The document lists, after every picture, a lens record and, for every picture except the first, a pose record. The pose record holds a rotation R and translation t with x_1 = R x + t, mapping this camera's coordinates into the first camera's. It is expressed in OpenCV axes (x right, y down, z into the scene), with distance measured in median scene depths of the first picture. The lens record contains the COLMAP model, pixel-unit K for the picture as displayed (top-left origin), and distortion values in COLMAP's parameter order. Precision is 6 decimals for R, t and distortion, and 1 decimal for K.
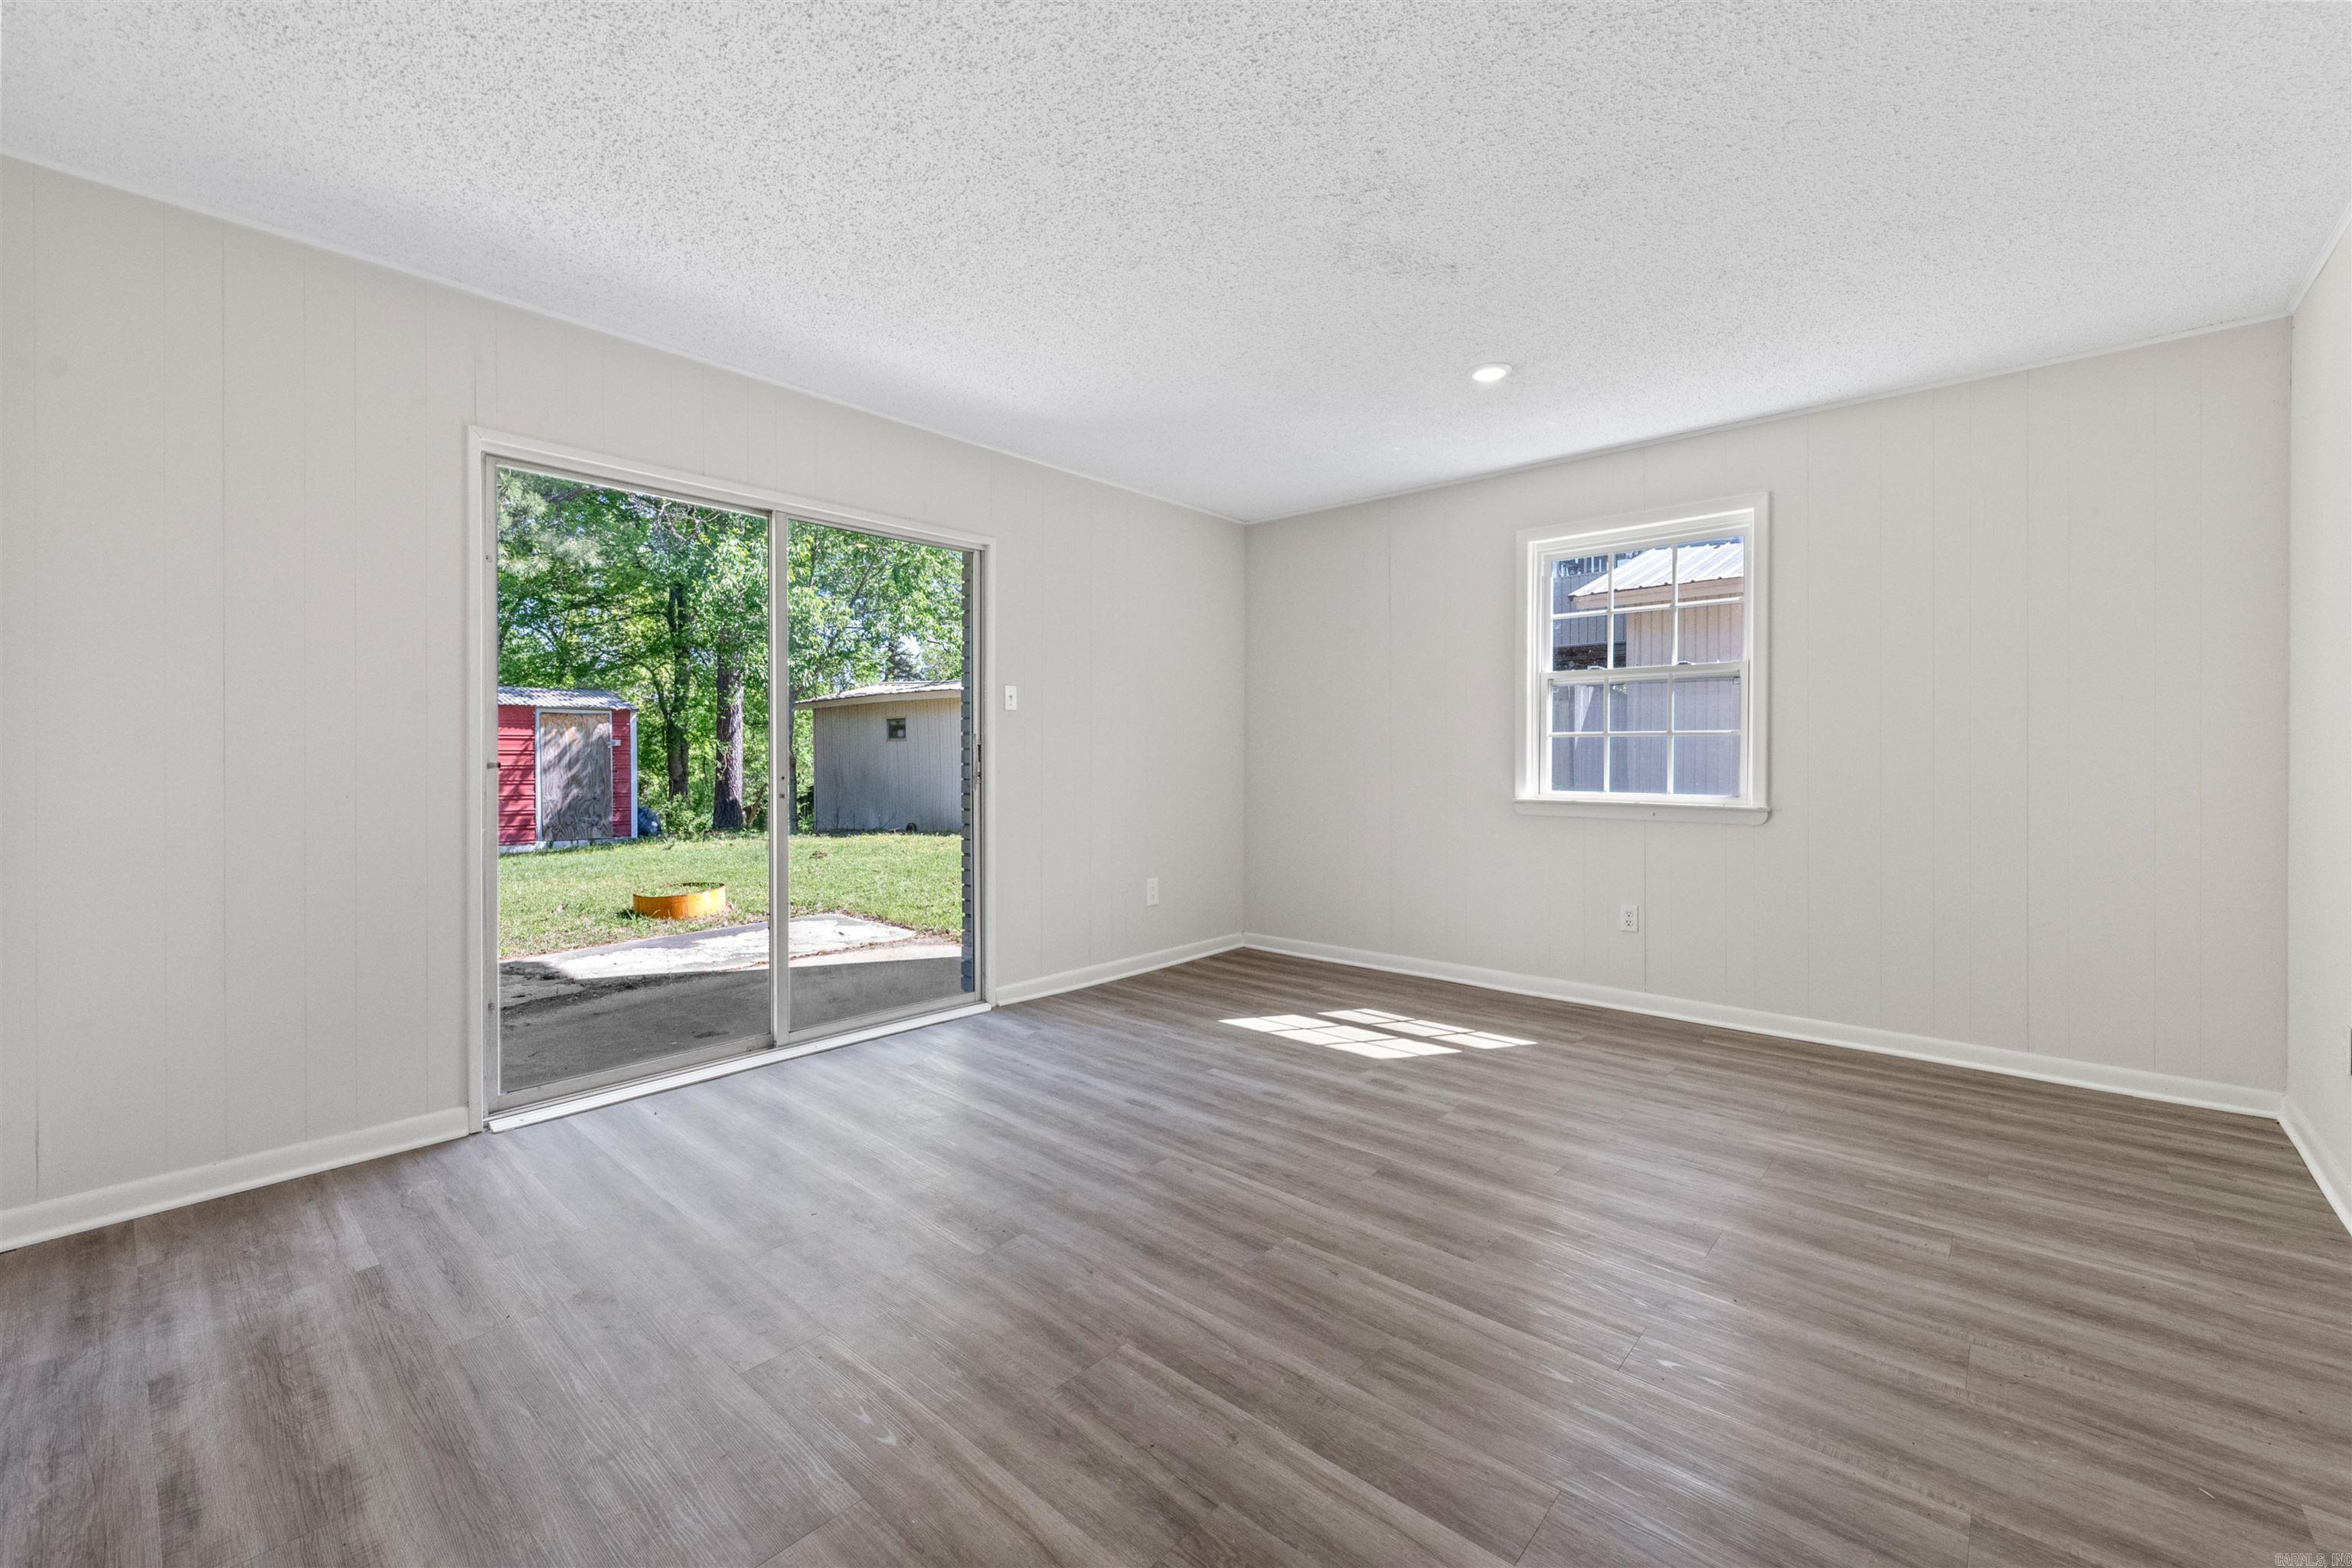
lens RADIAL K [[957.1, 0, 1169.3], [0, 957.1, 768.2], [0, 0, 1]] dist [-0.001198, -0.000448]
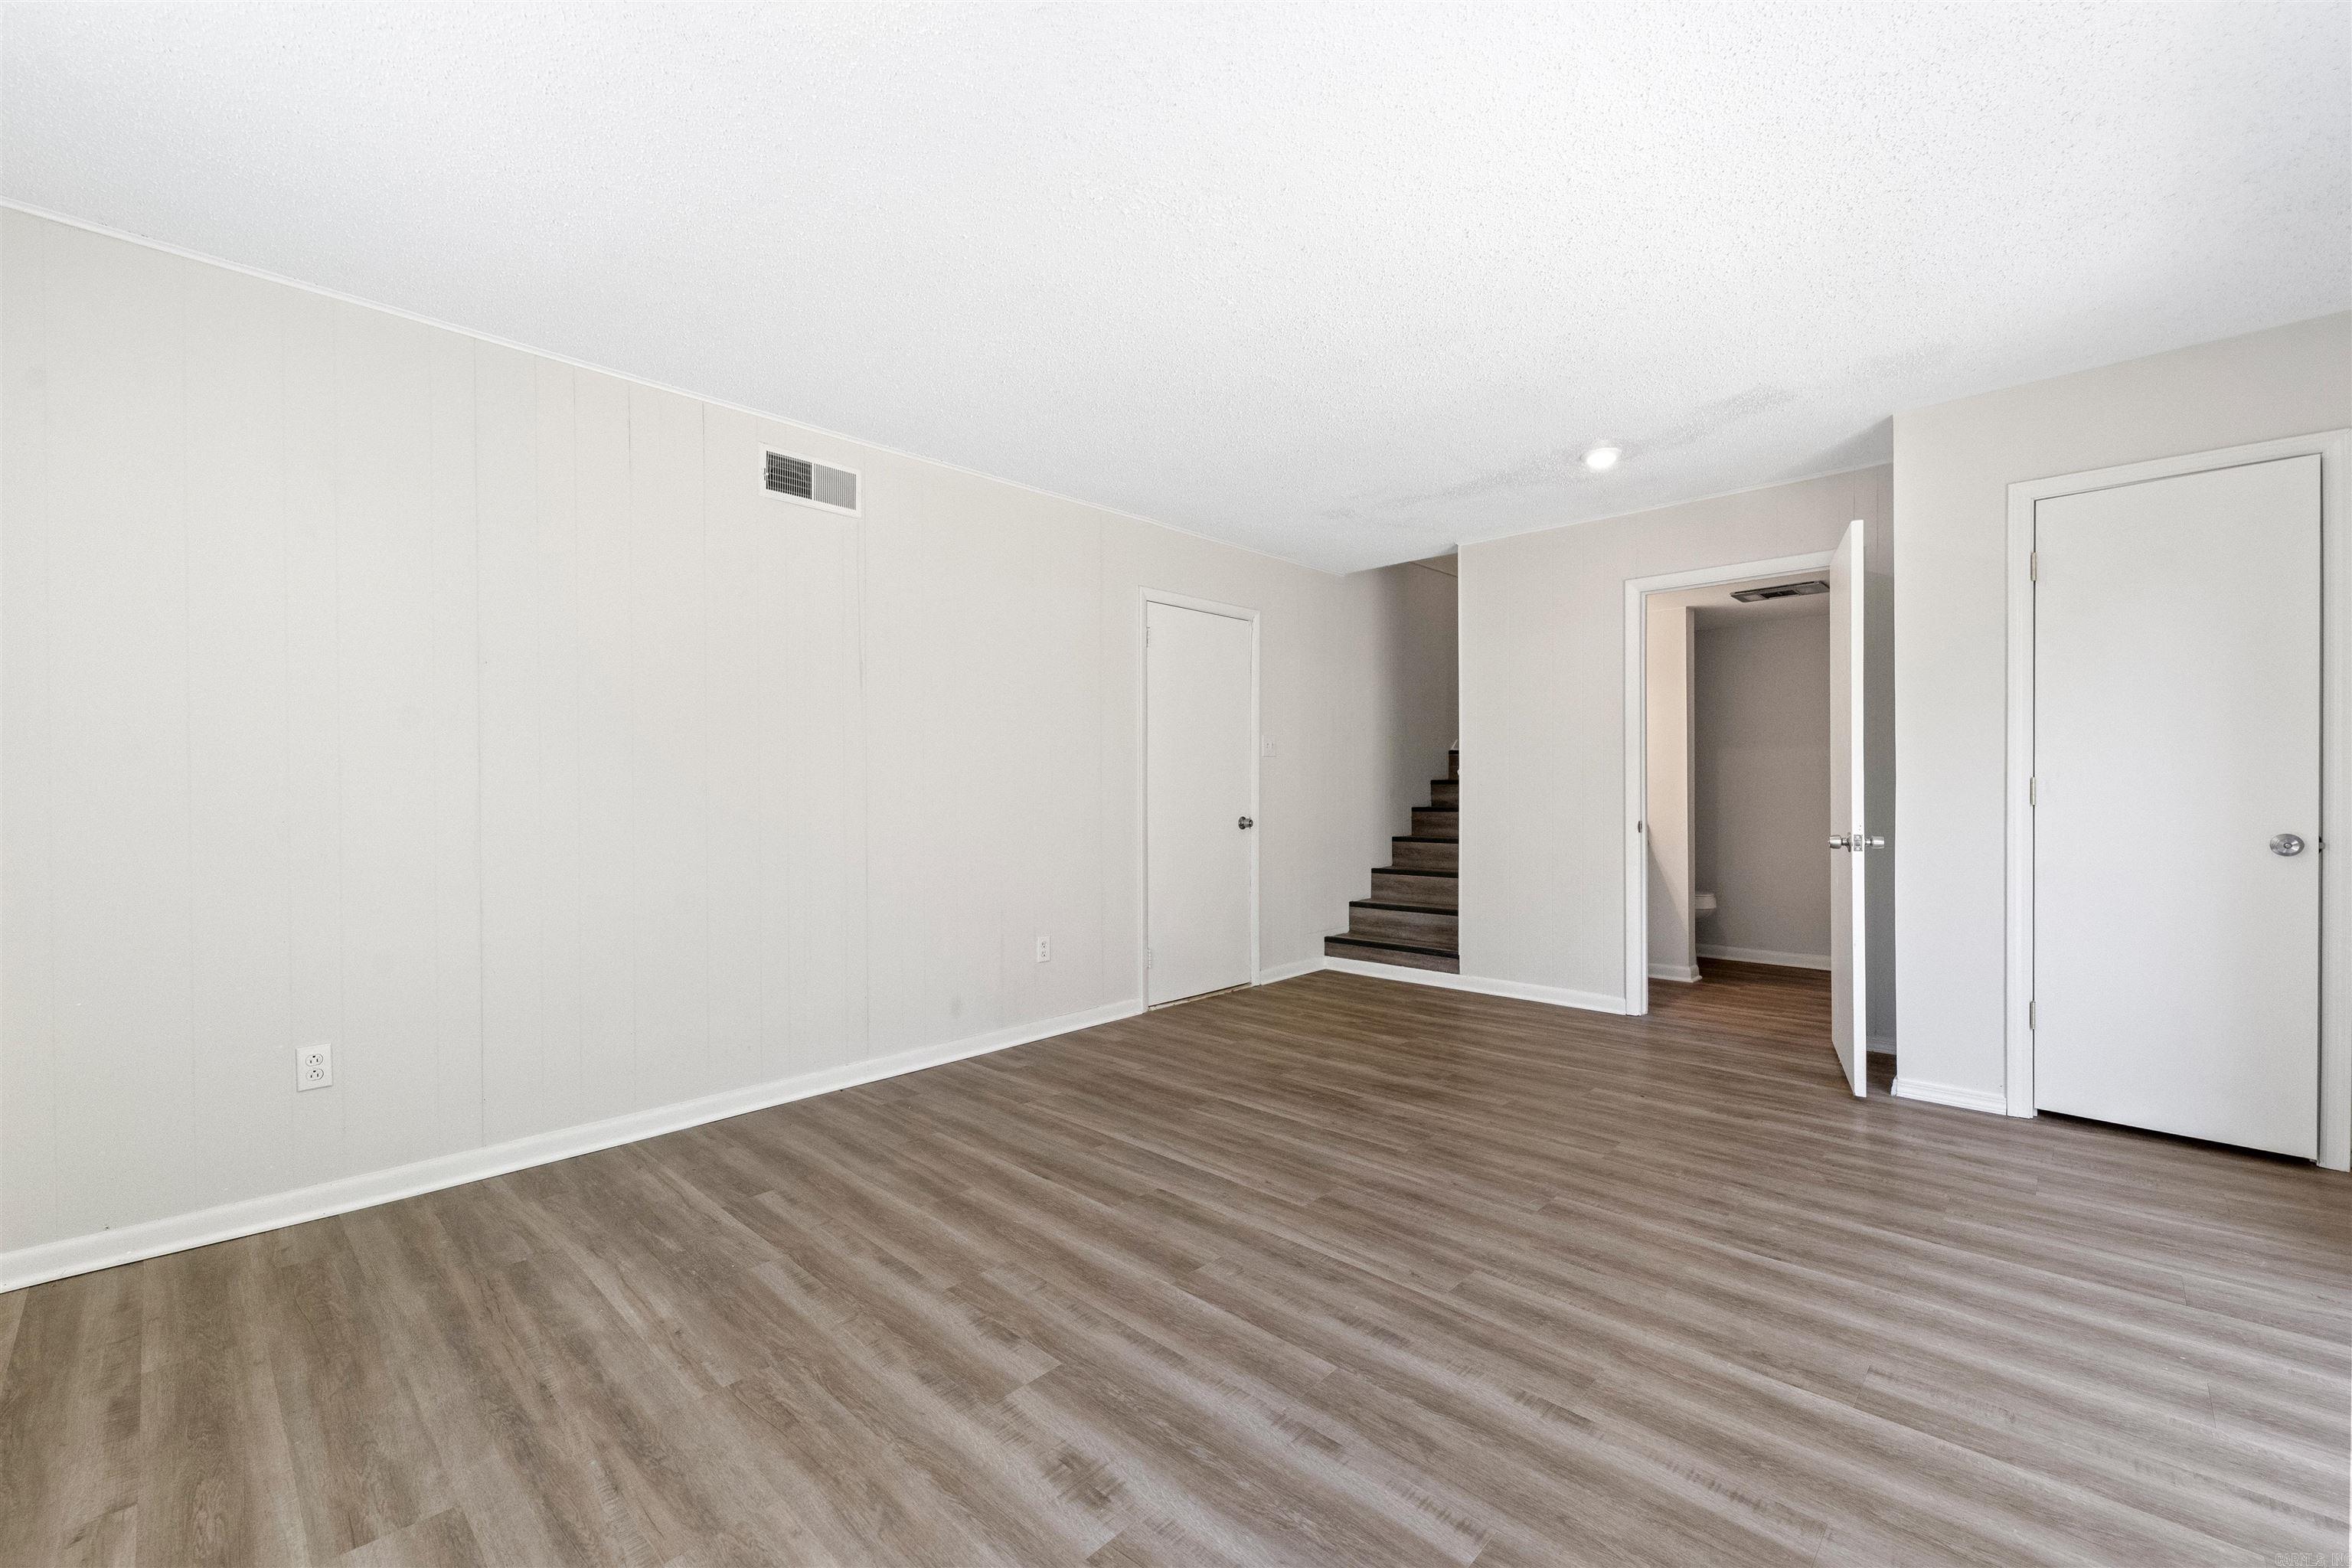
lens RADIAL K [[957.1, 0, 1181.7], [0, 957.1, 781.3], [0, 0, 1]] dist [-0.001198, -0.000448]
pose [[-0.999702, 0.004308, 0.024034, 0.205011], [0.004552, 0.999939, 0.010109, -0.029194], [-0.023989, 0.010215, -0.999660, 1.838538]]
